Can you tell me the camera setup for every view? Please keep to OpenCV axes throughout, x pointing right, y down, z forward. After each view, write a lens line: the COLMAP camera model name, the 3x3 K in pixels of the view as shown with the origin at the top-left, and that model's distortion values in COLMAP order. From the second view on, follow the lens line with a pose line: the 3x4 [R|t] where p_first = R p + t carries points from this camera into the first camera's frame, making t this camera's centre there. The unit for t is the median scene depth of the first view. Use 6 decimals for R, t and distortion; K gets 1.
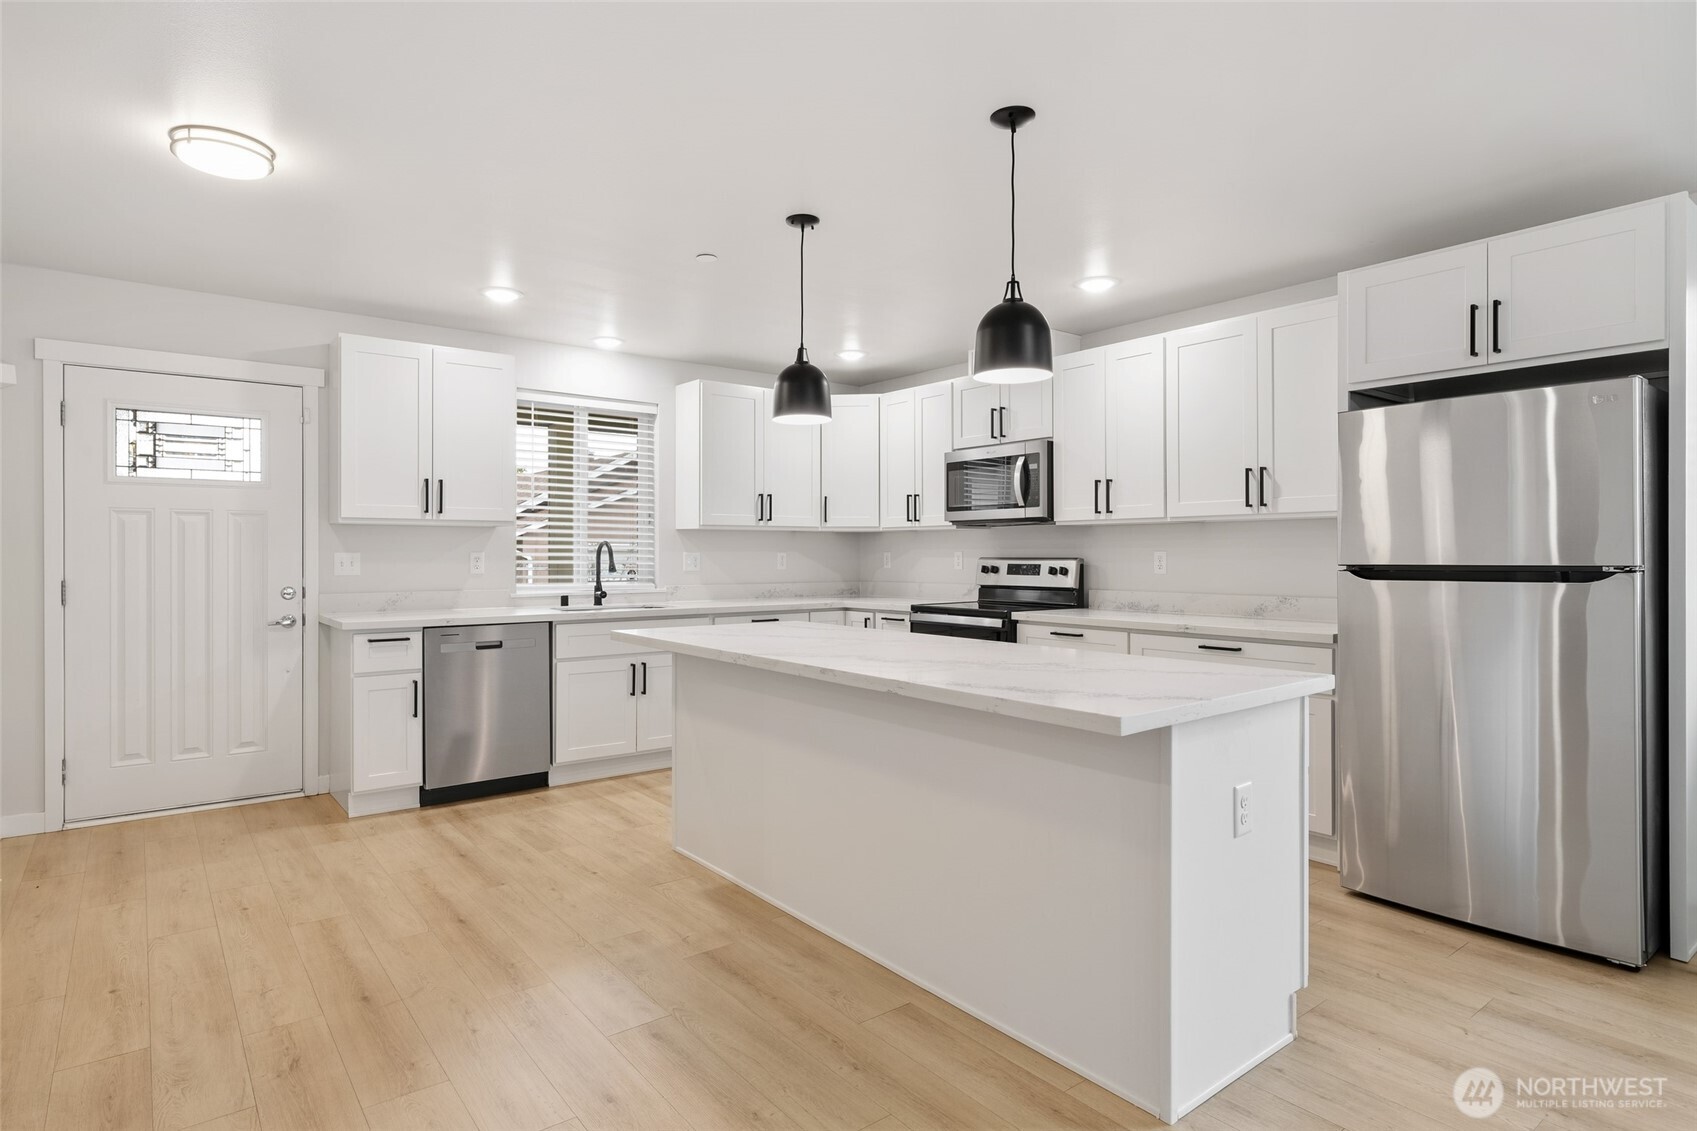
lens RADIAL K [[914.4, 0, 848.5], [0, 914.4, 565.5], [0, 0, 1]] dist [-0.003542, -0.000274]
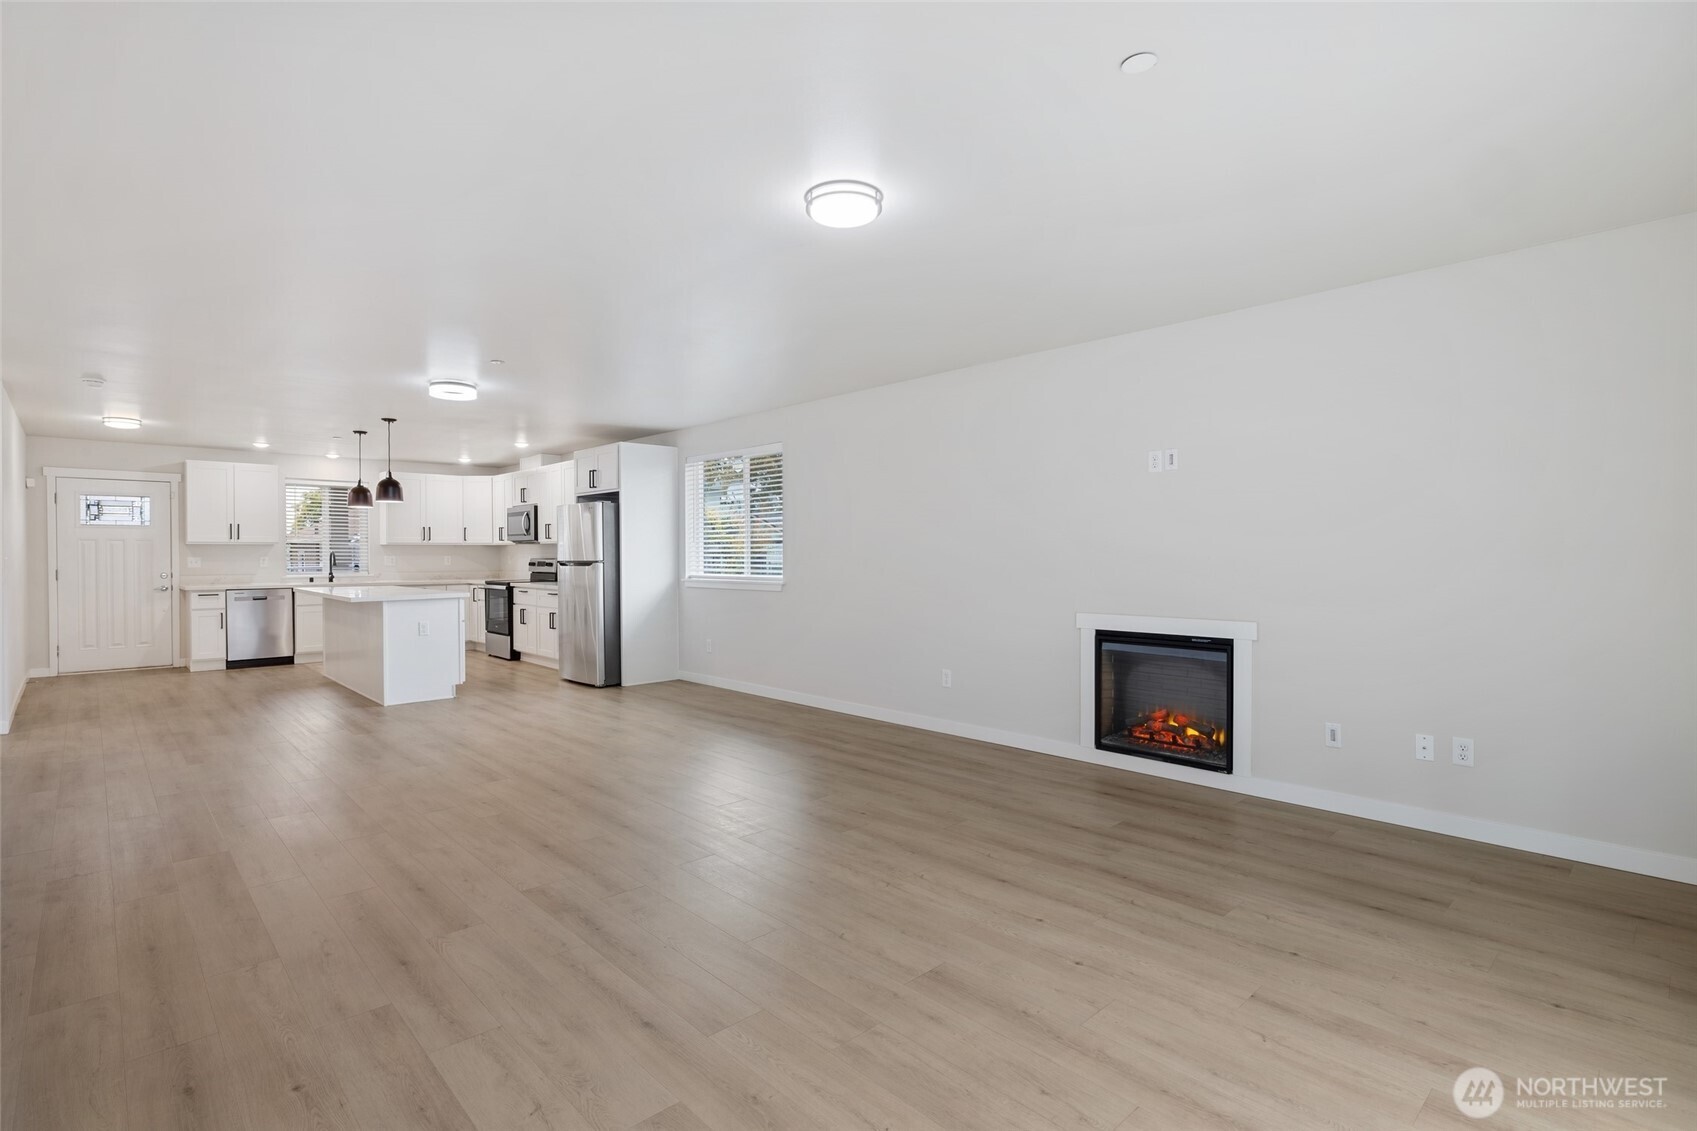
lens RADIAL K [[823.0, 0, 845.0], [0, 823.0, 568.6], [0, 0, 1]] dist [-0.001240, -0.000104]
pose [[0.996194, -0.004205, 0.087060, 0.821083], [0.003722, 0.999977, 0.005702, 0.007616], [-0.087082, -0.005356, 0.996187, -1.081479]]
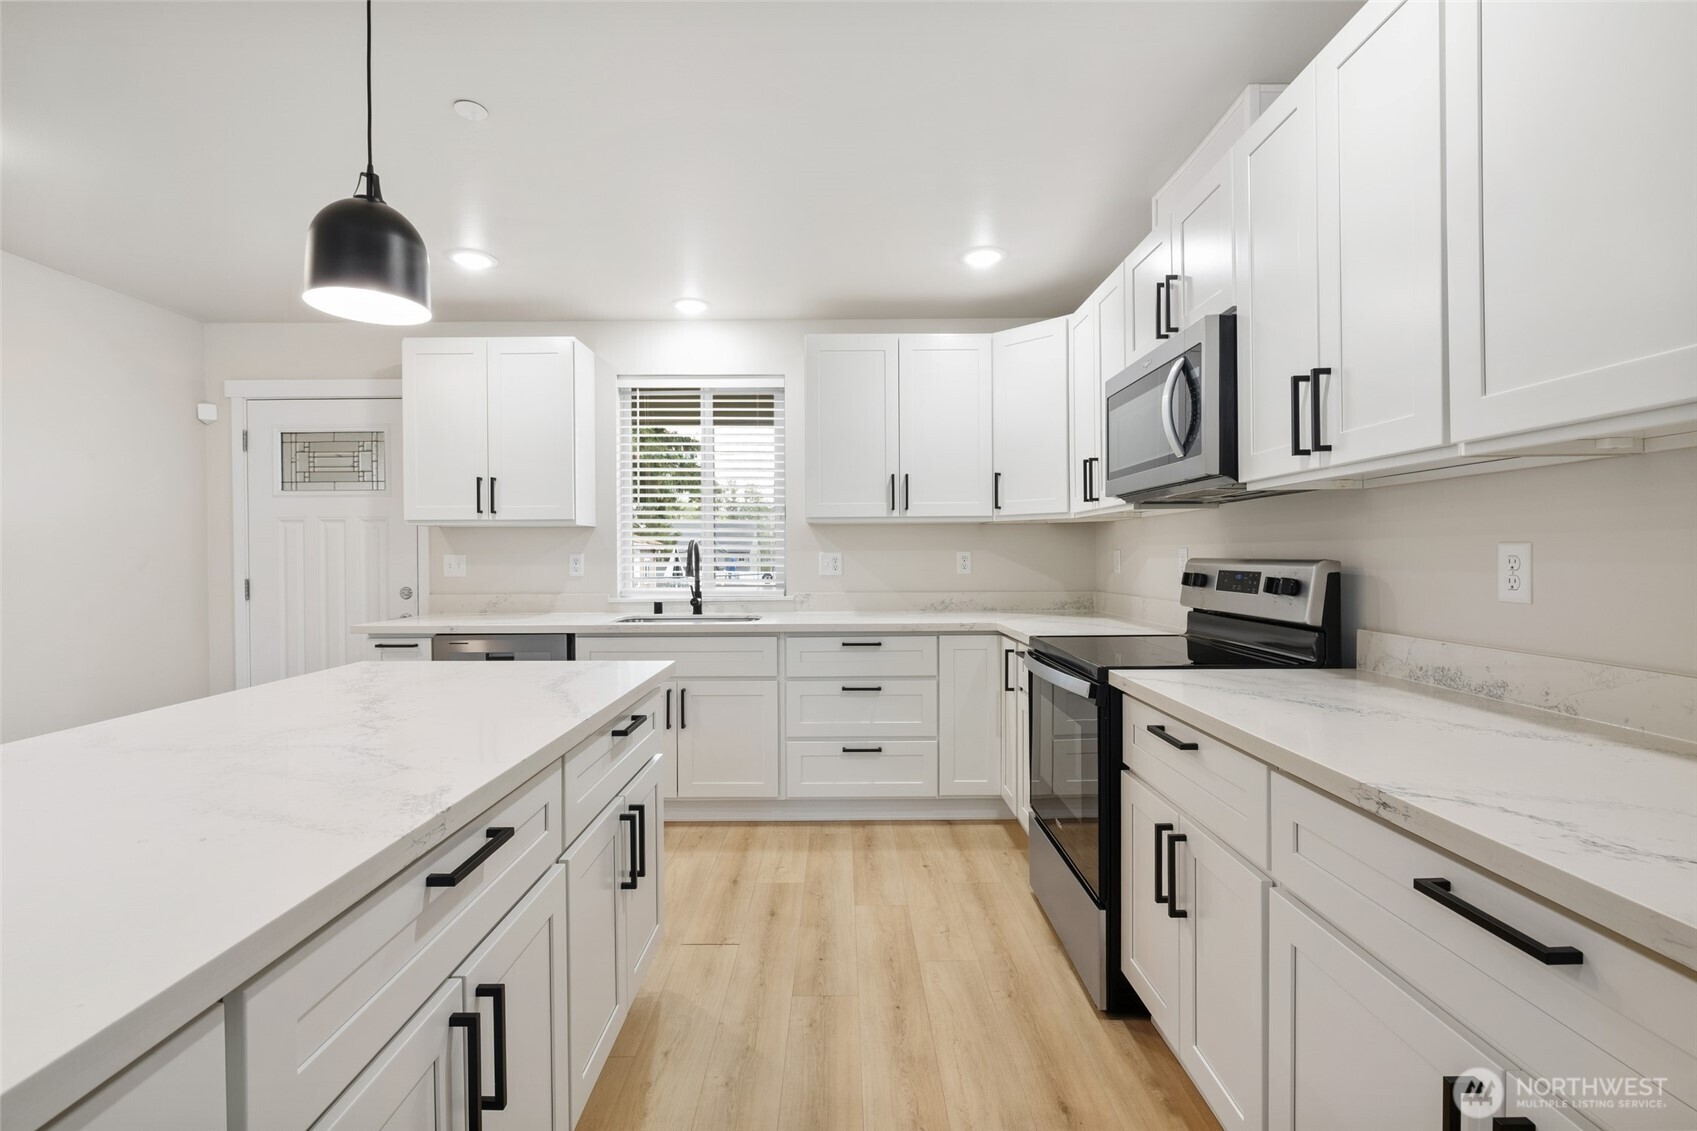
lens RADIAL K [[773.3, 0, 833.0], [0, 773.3, 558.8], [0, 0, 1]] dist [-0.001749, -0.000047]
pose [[0.784118, -0.000965, -0.620611, 0.321495], [-0.002923, 0.999982, -0.005247, -0.006179], [0.620605, 0.005928, 0.784101, 0.578680]]
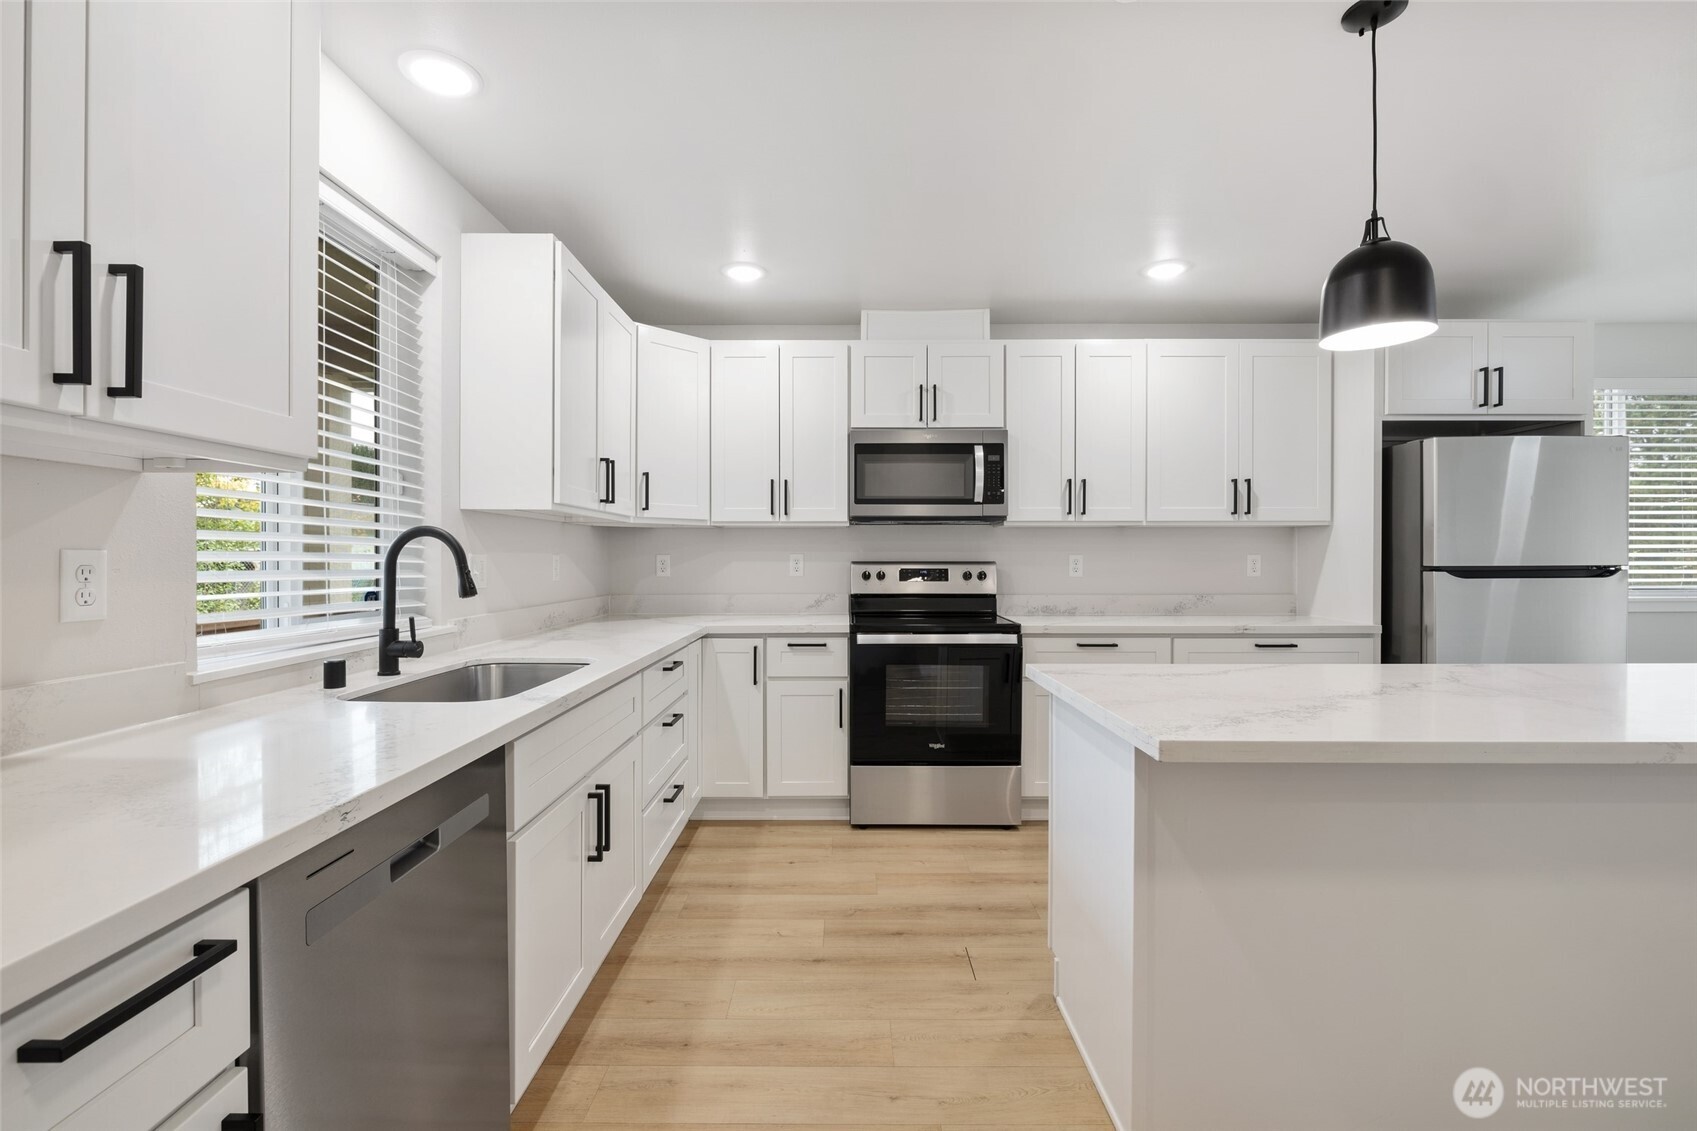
lens RADIAL K [[764.9, 0, 849.4], [0, 764.9, 559.0], [0, 0, 1]] dist [0.002073, 0.000205]
pose [[0.603332, -0.001054, 0.797490, -0.490835], [0.009367, 0.999940, -0.005765, -0.008112], [-0.797435, 0.010949, 0.603305, 0.695528]]
